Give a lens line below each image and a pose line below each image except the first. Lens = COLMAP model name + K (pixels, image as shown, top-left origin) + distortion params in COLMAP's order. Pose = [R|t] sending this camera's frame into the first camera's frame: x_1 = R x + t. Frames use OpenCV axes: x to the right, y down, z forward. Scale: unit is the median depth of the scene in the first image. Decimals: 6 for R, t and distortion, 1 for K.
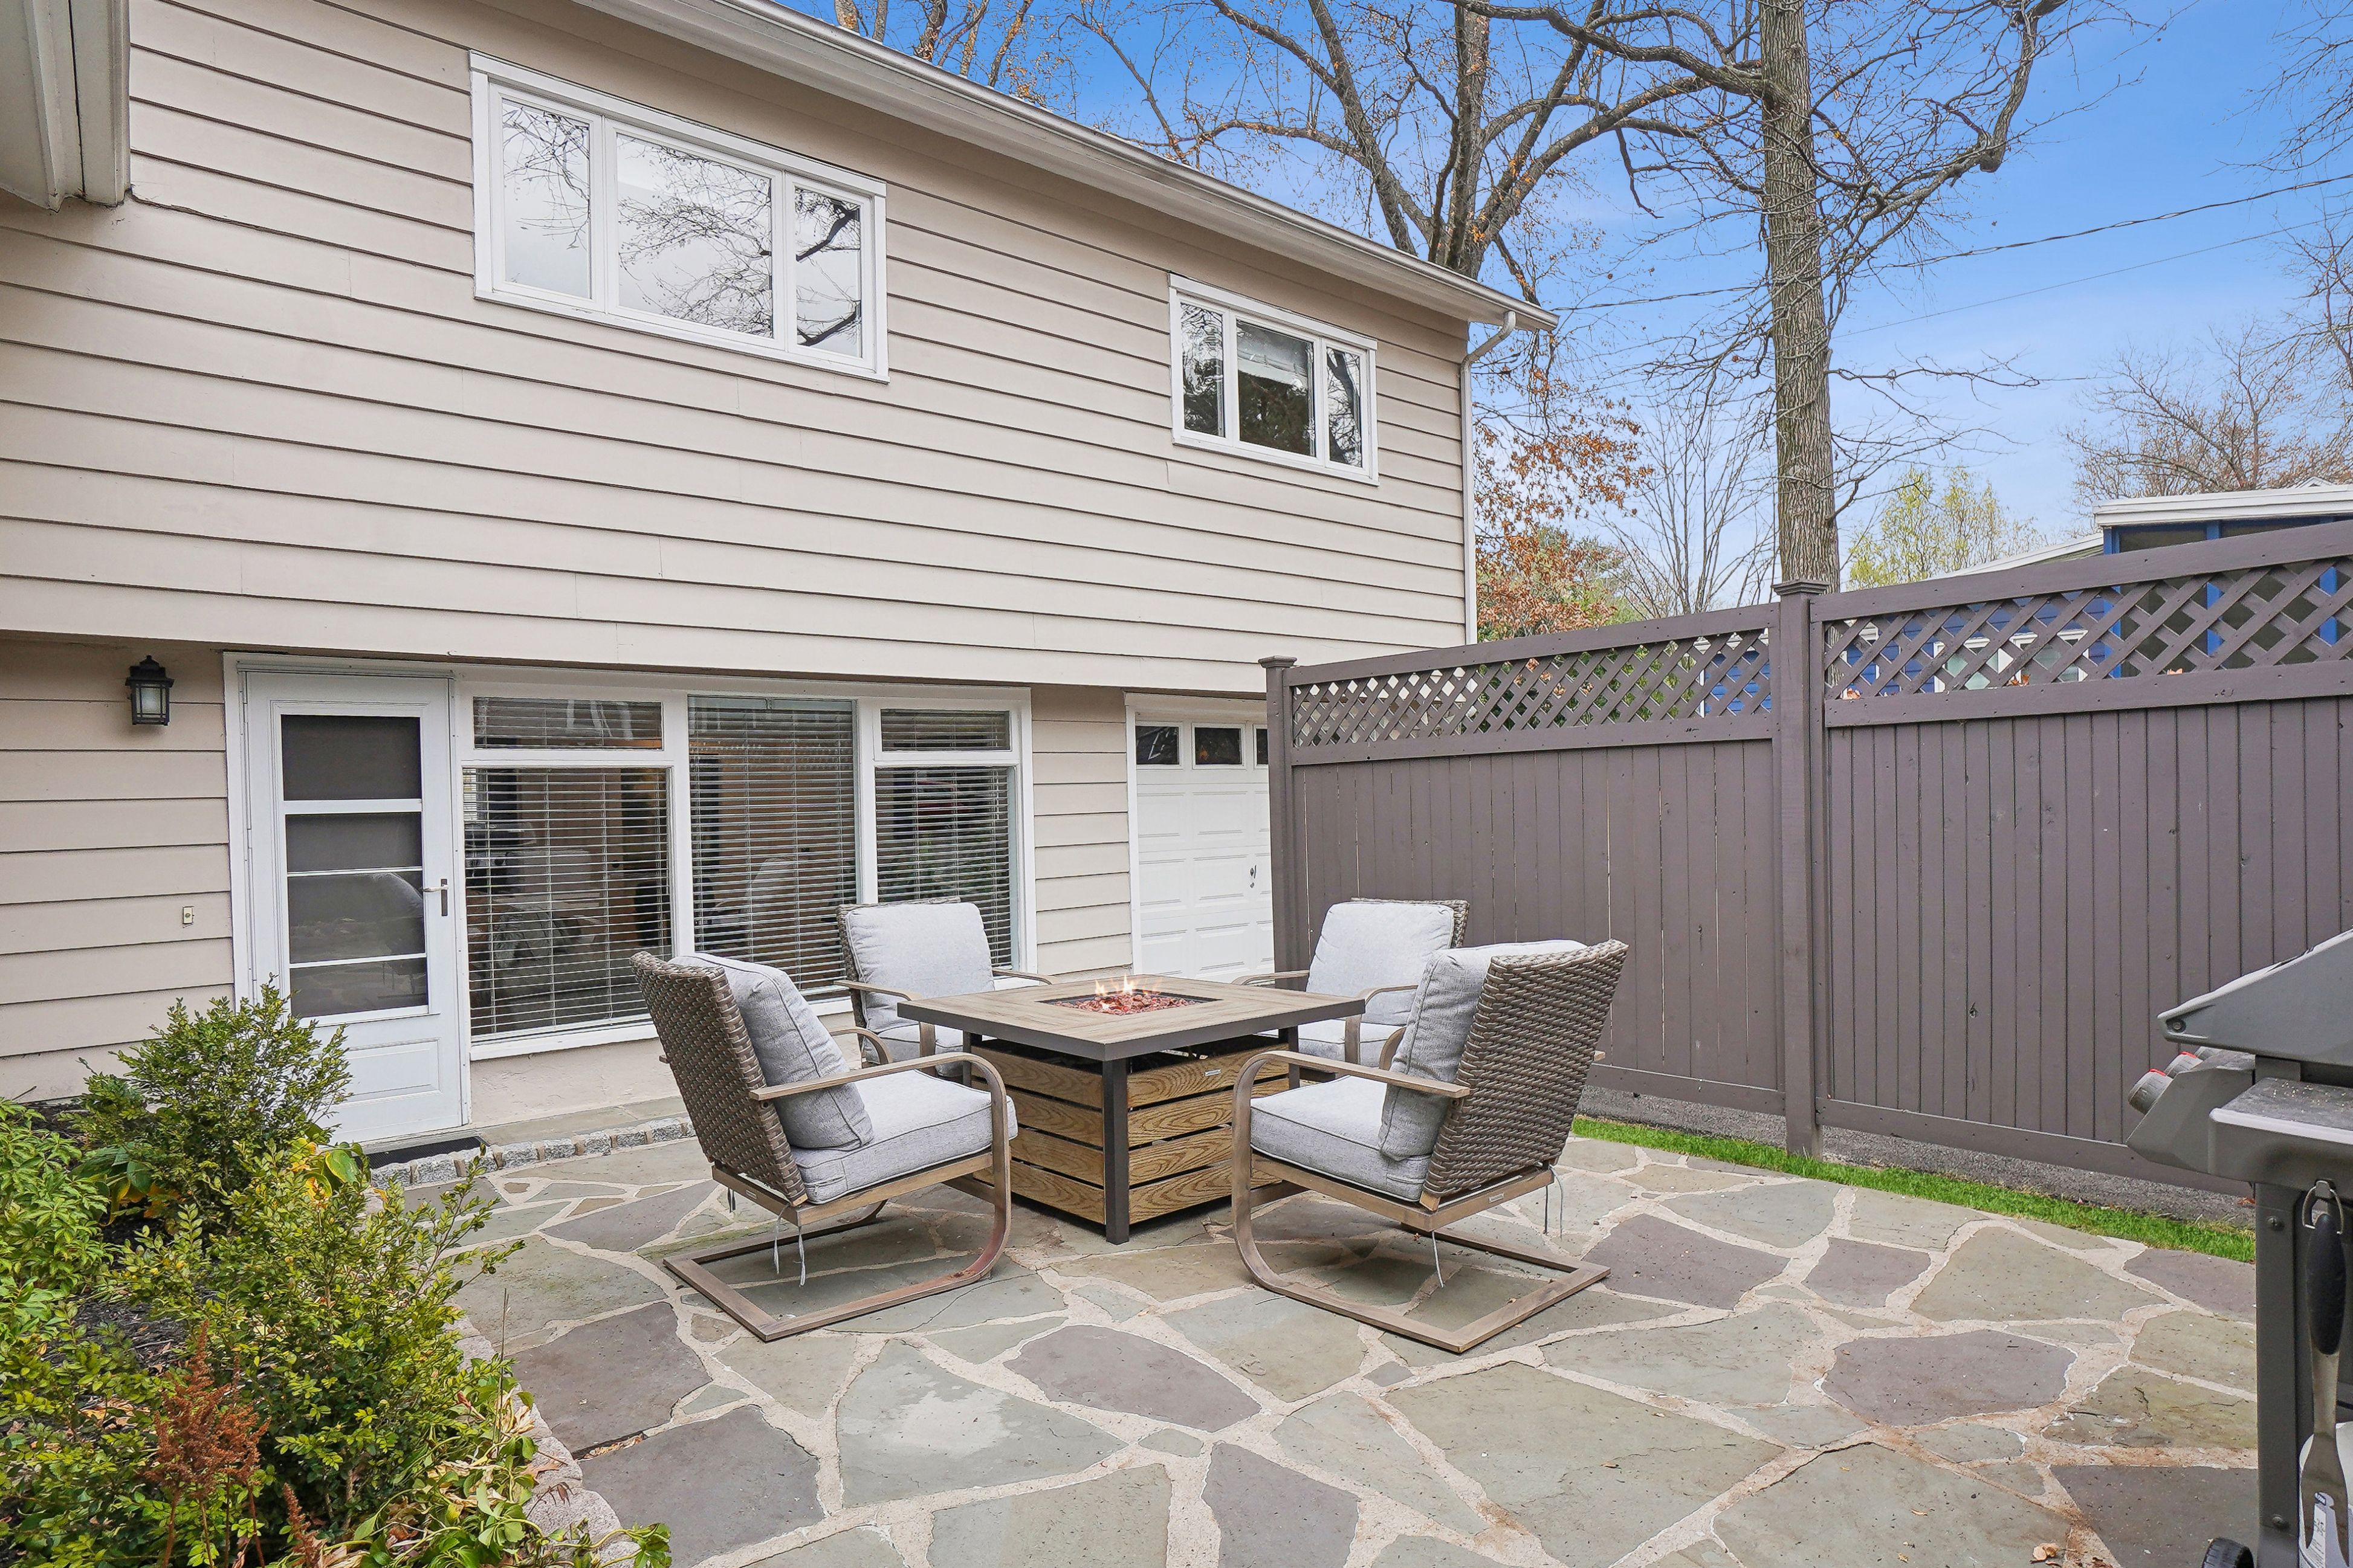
lens RADIAL K [[1269.4, 0, 1170.1], [0, 1269.4, 782.9], [0, 0, 1]] dist [0.001664, 0.000571]
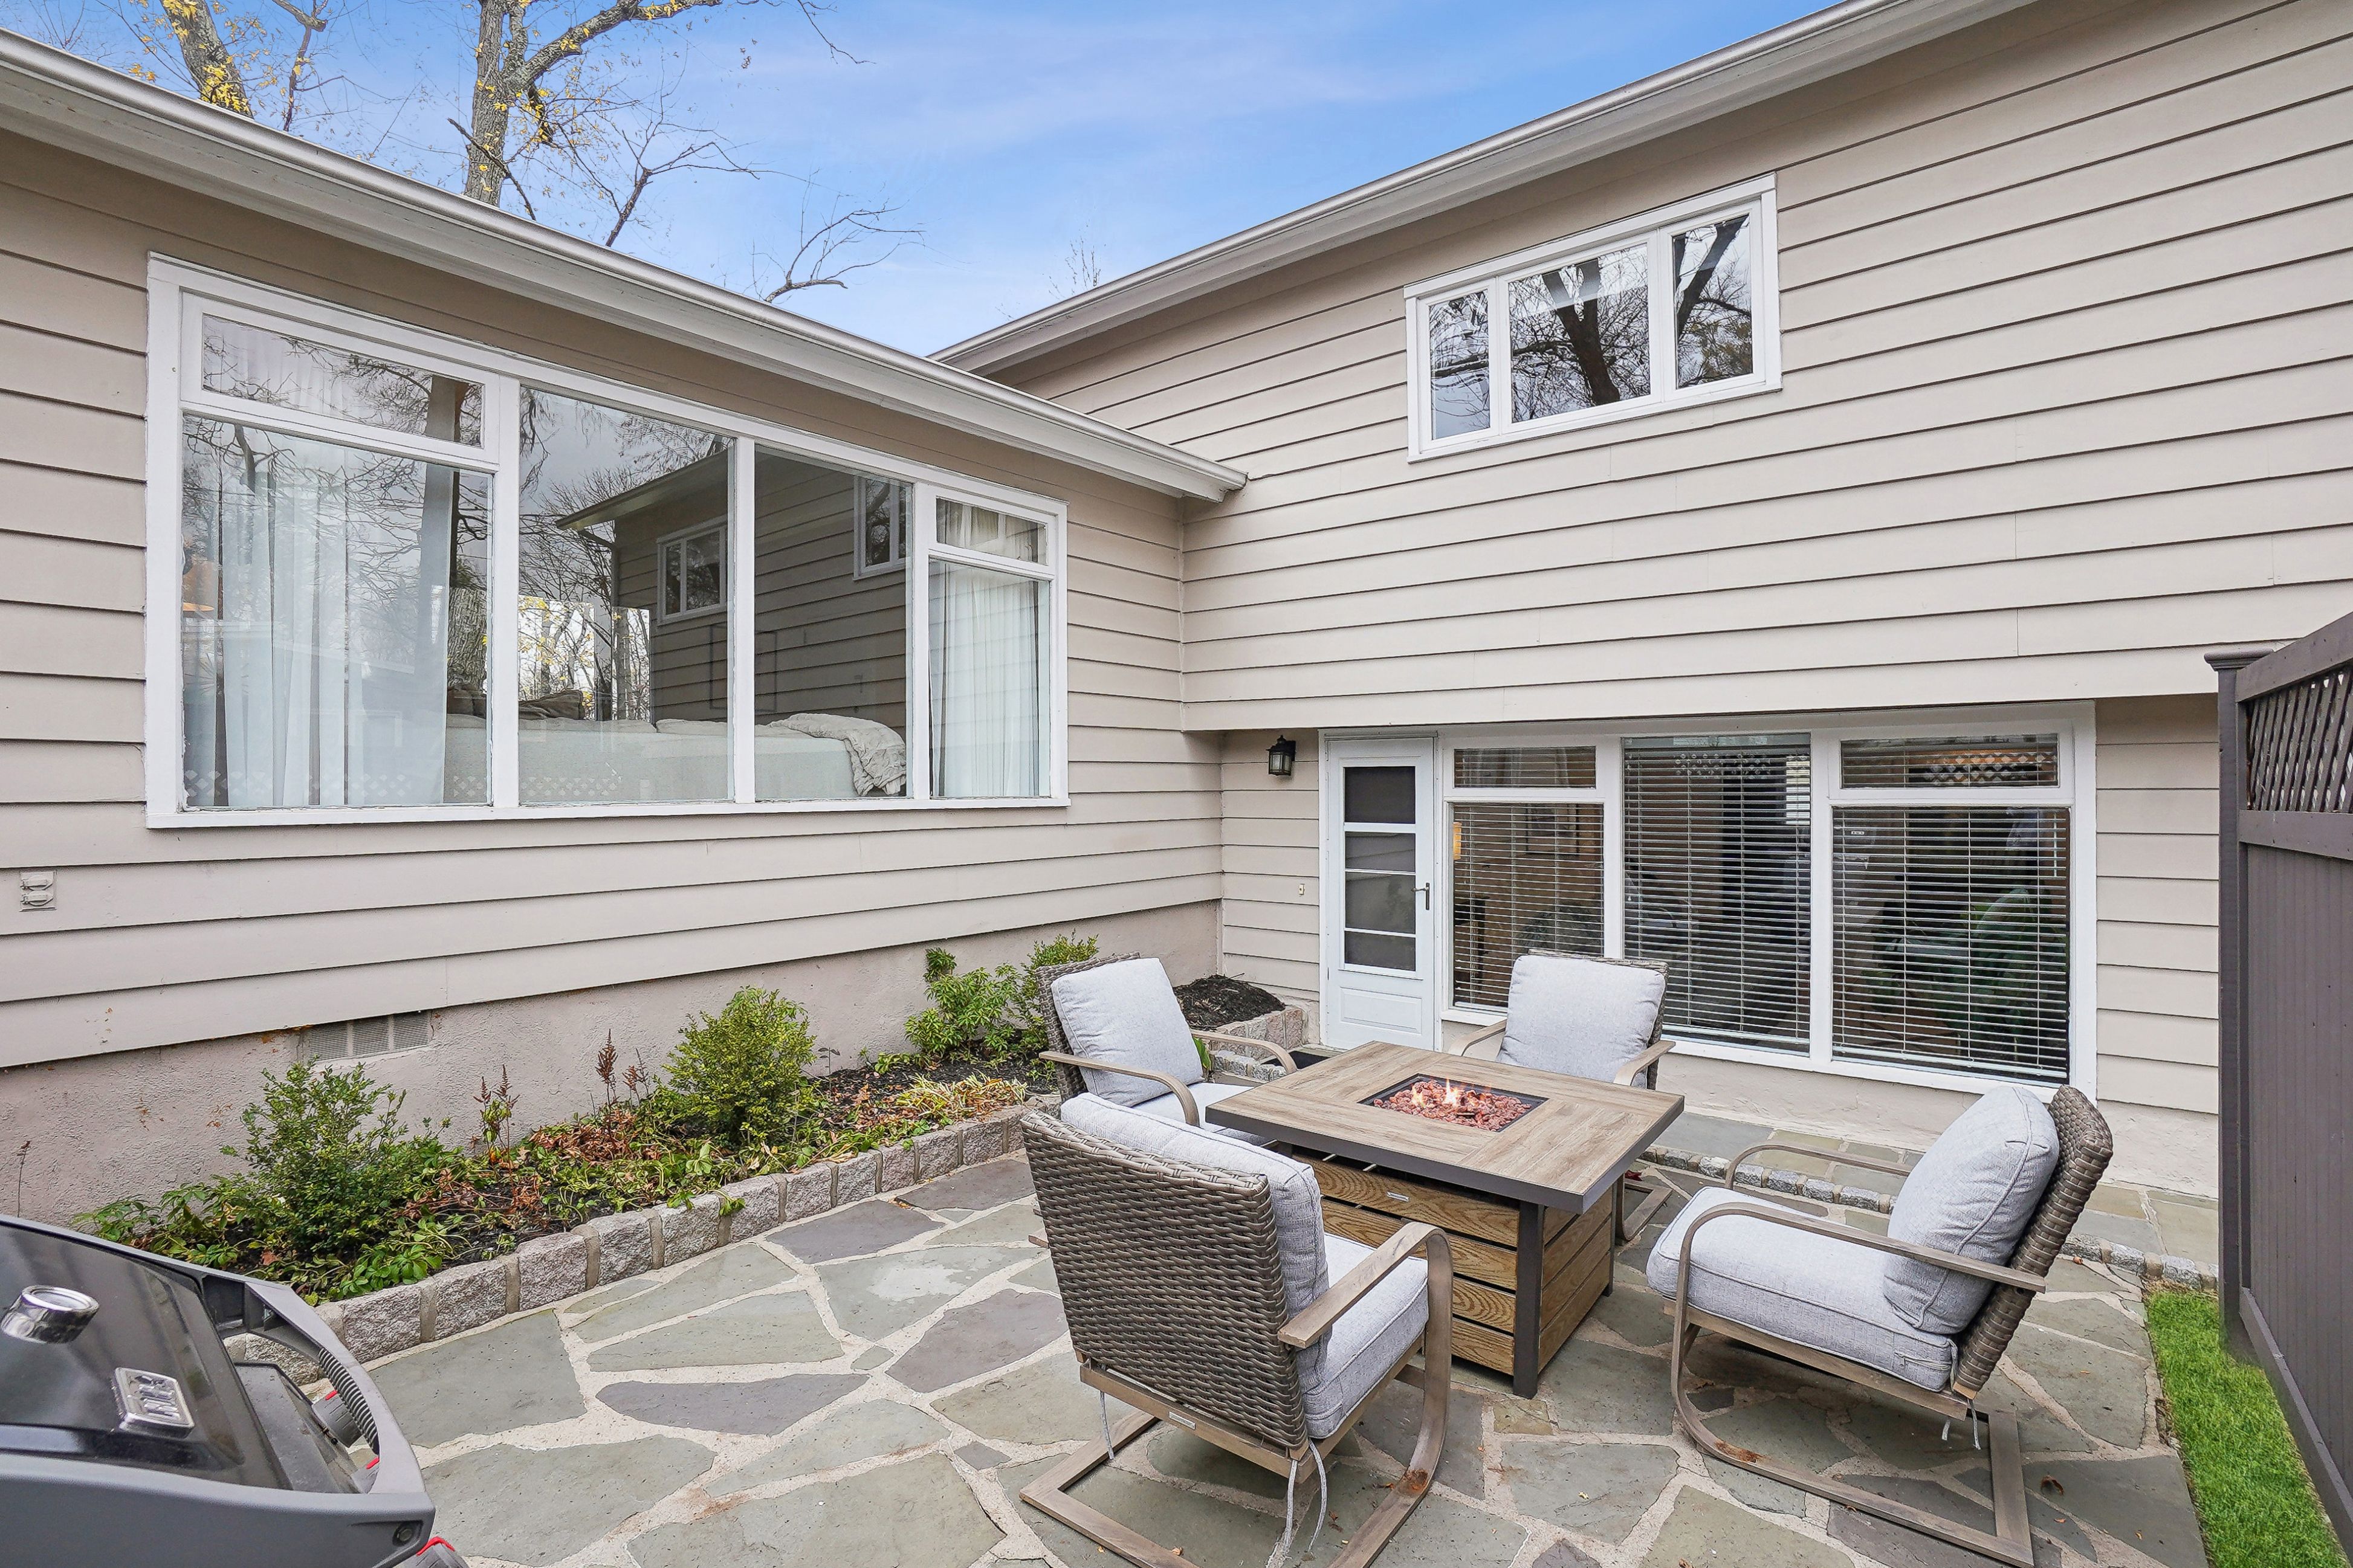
lens RADIAL K [[1064.8, 0, 1170.4], [0, 1064.8, 776.8], [0, 0, 1]] dist [-0.000708, -0.007637]
pose [[0.211420, -0.003464, -0.977389, 0.523384], [-0.009104, 0.999943, -0.005513, -0.031918], [0.977353, 0.010064, 0.211377, 0.499931]]
